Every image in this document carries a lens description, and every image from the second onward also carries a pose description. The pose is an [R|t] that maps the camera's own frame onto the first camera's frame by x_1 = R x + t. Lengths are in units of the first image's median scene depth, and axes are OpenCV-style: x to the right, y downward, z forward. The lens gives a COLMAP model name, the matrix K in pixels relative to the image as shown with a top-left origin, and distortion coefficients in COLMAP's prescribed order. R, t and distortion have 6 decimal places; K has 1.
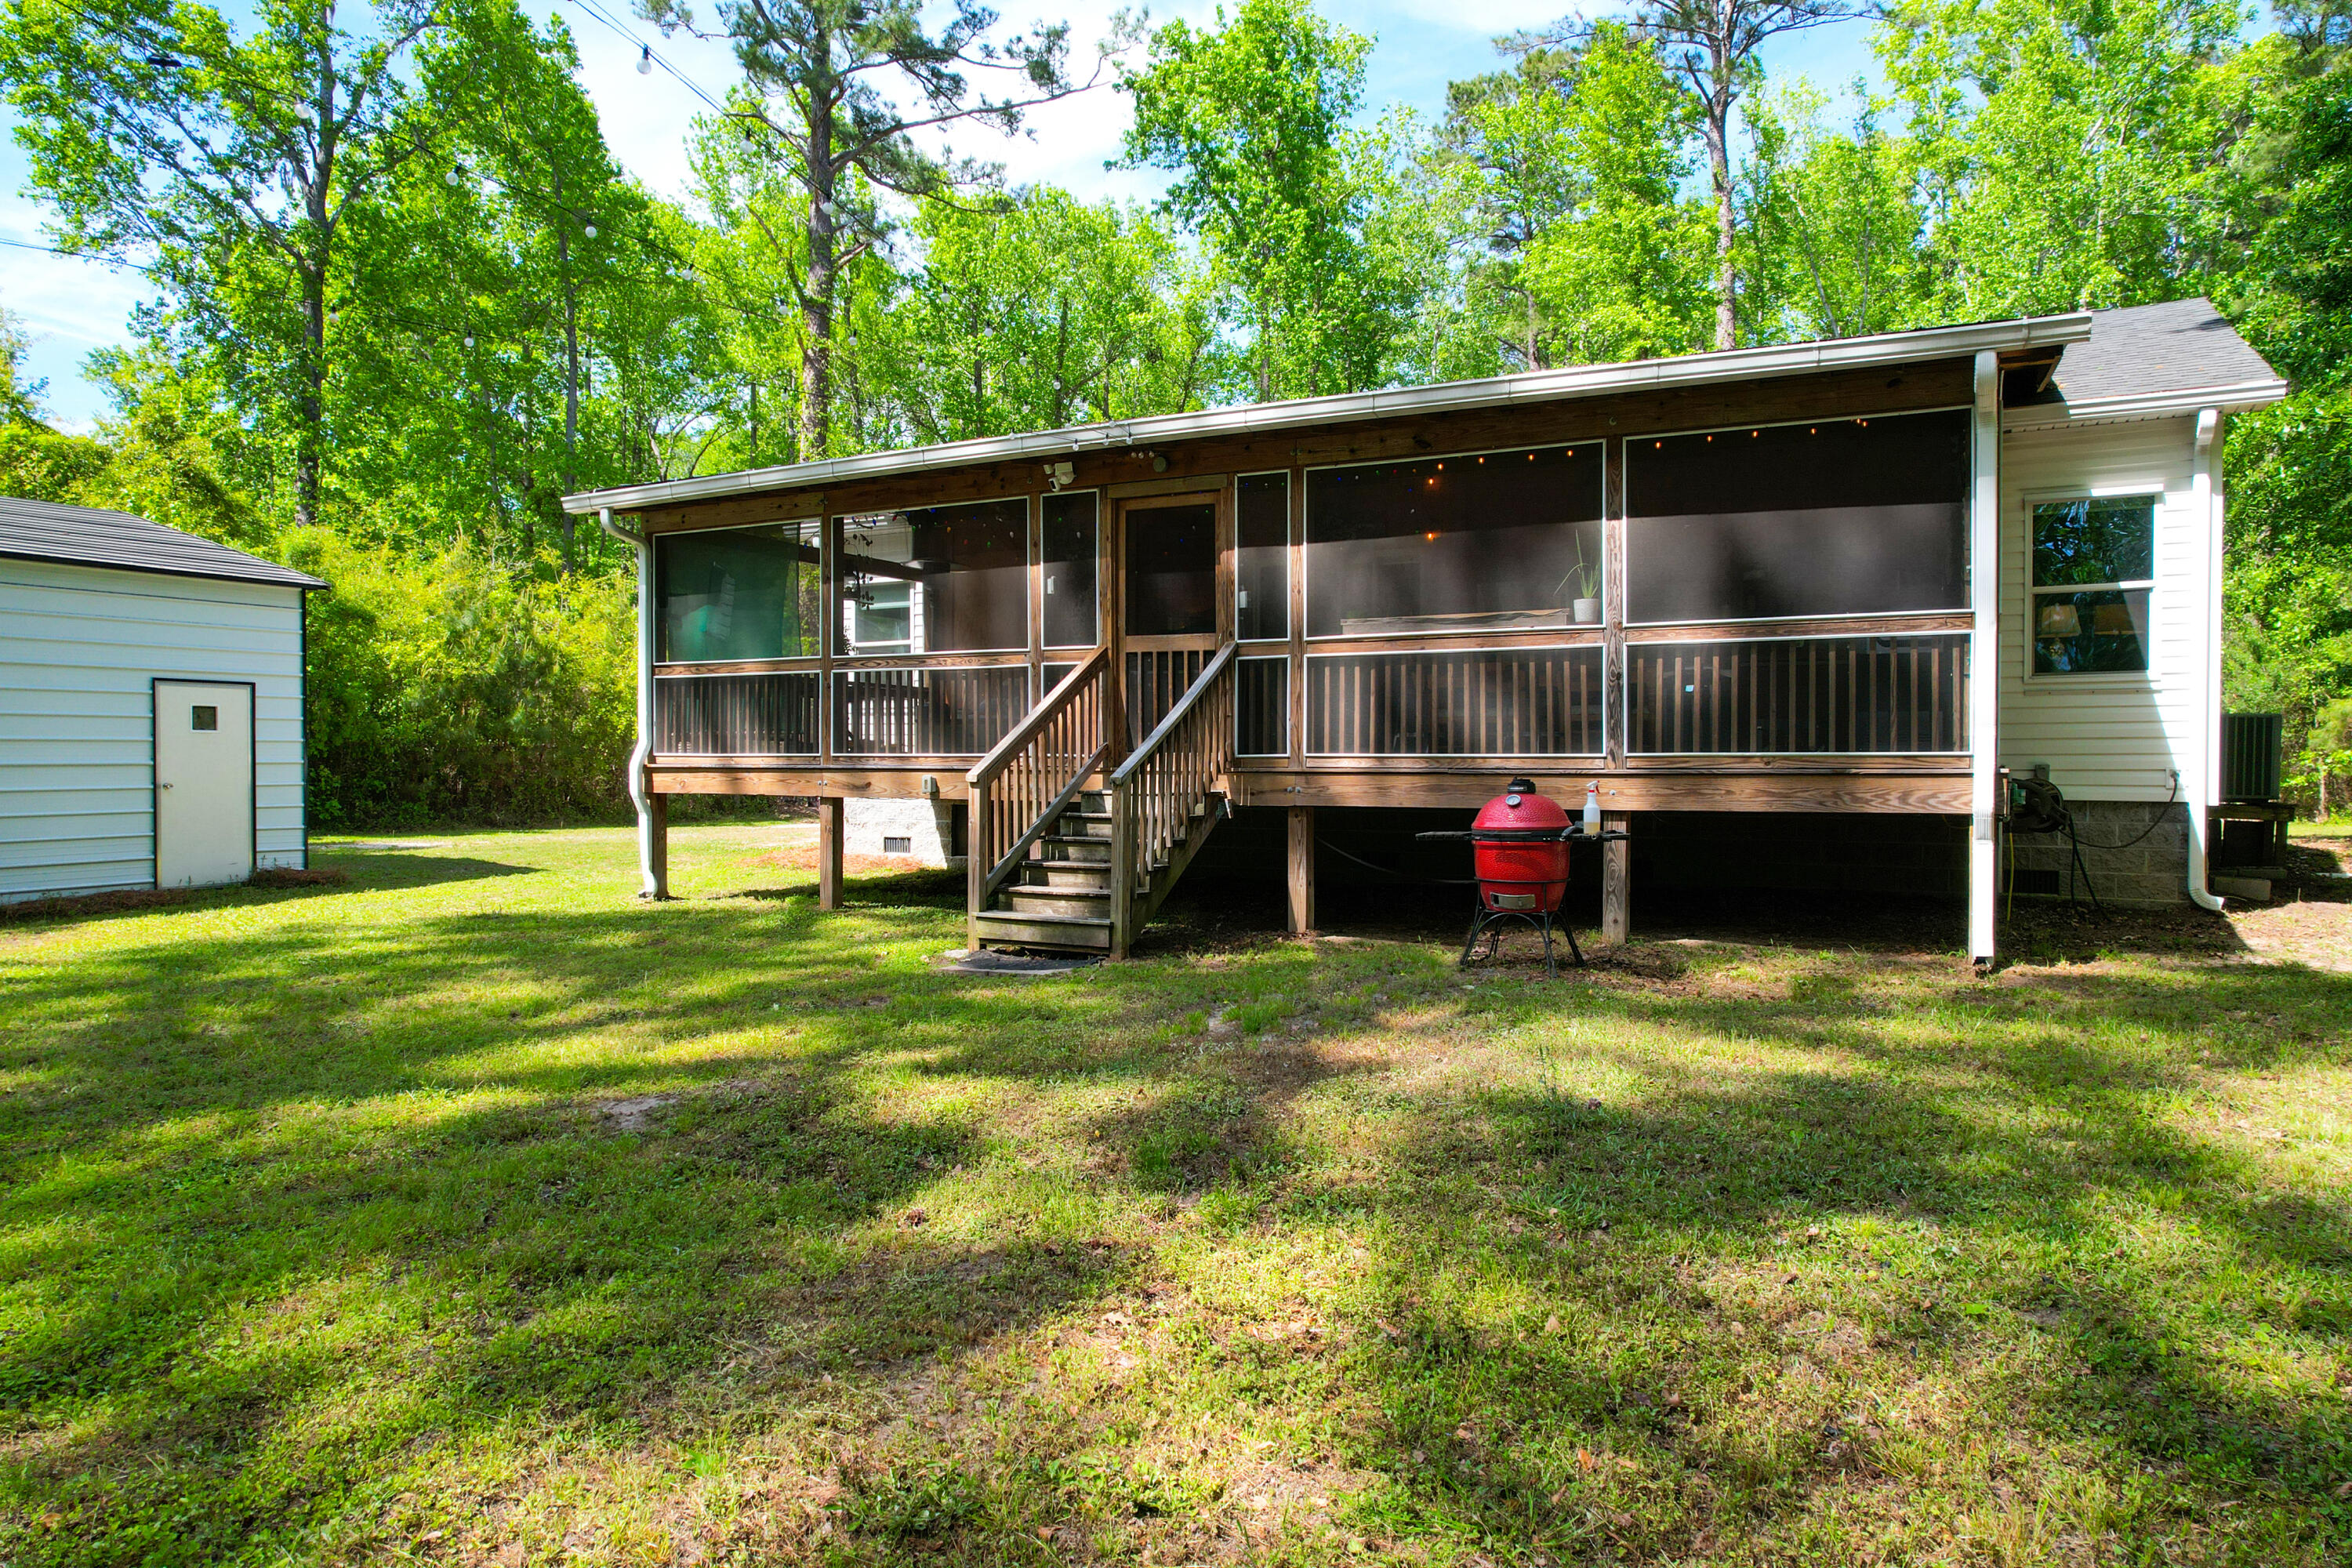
lens RADIAL K [[1481.5, 0, 1164.6], [0, 1481.5, 766.7], [0, 0, 1]] dist [-0.025929, 0.003558]
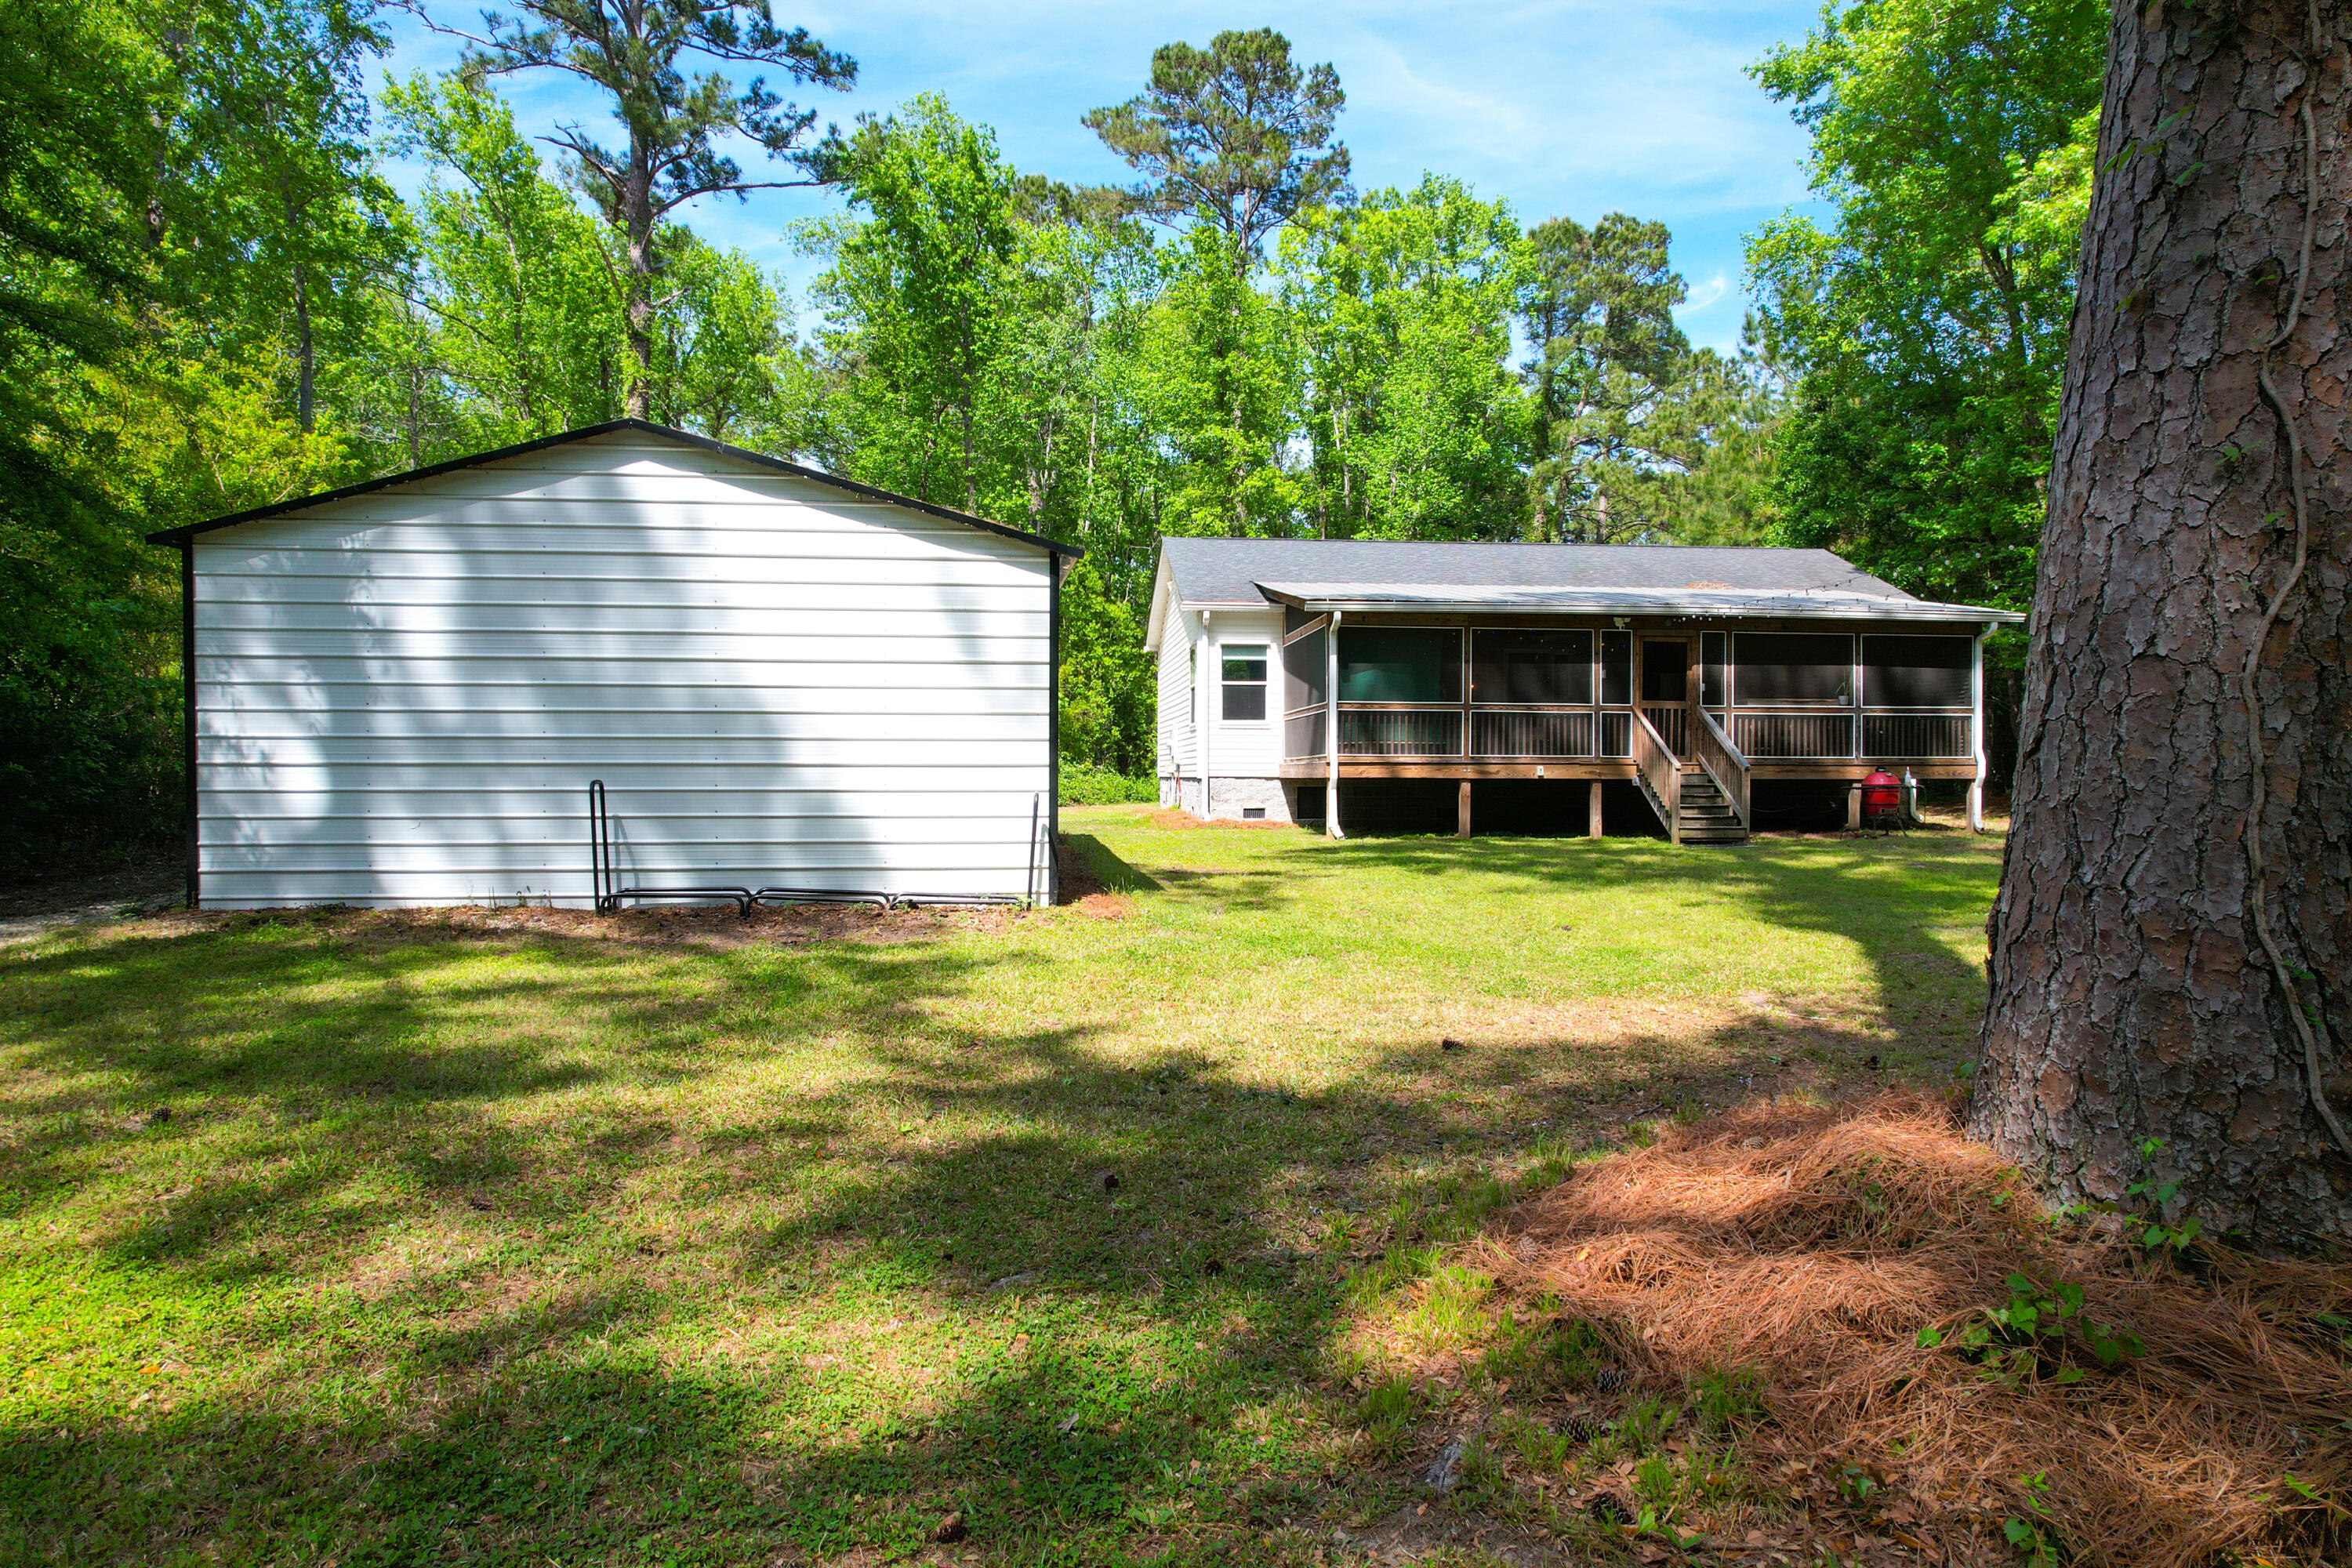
lens RADIAL K [[1485.1, 0, 1176.0], [0, 1485.1, 784.0], [0, 0, 1]] dist [-0.060184, 0.058210]
pose [[0.826806, -0.006467, 0.562449, -1.465404], [0.001069, 0.999950, 0.009926, 0.008285], [-0.562486, -0.007606, 0.826772, -0.310506]]
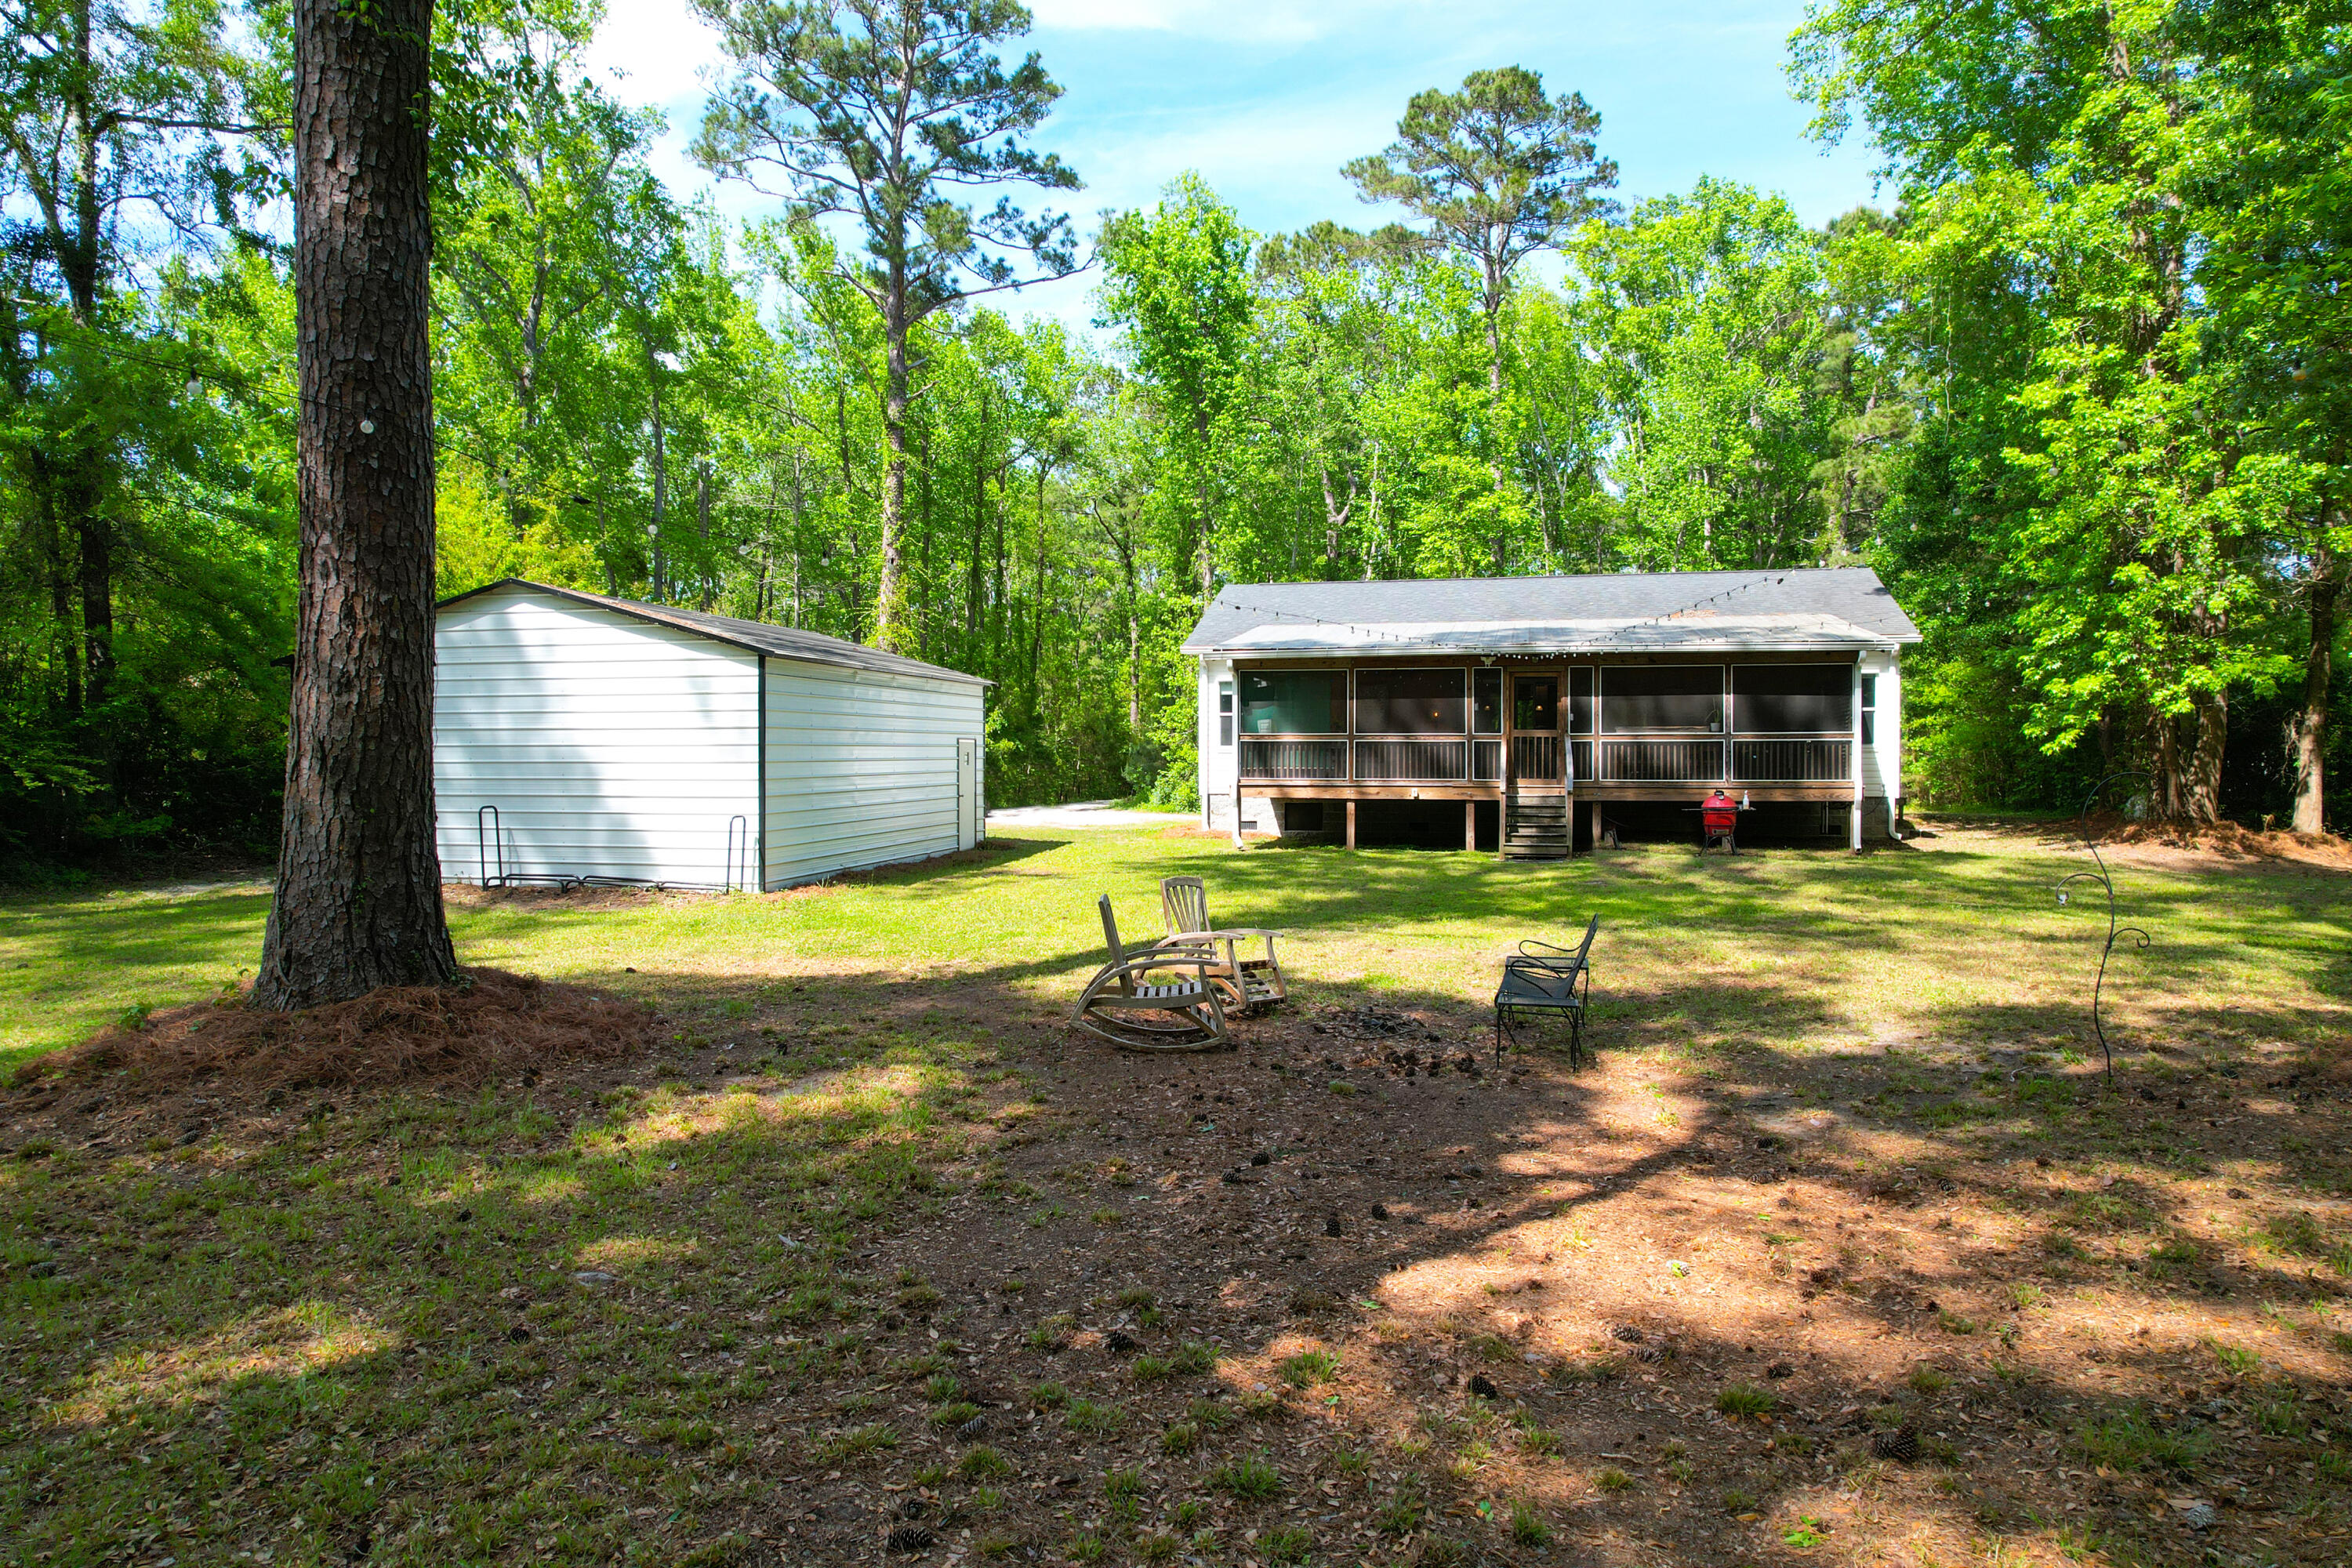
lens RADIAL K [[1485.1, 0, 1176.0], [0, 1485.1, 784.0], [0, 0, 1]] dist [-0.060184, 0.058210]
pose [[0.964881, -0.004074, 0.262656, -0.967344], [0.001868, 0.999961, 0.008649, -0.018620], [-0.262681, -0.007855, 0.964851, -0.944582]]
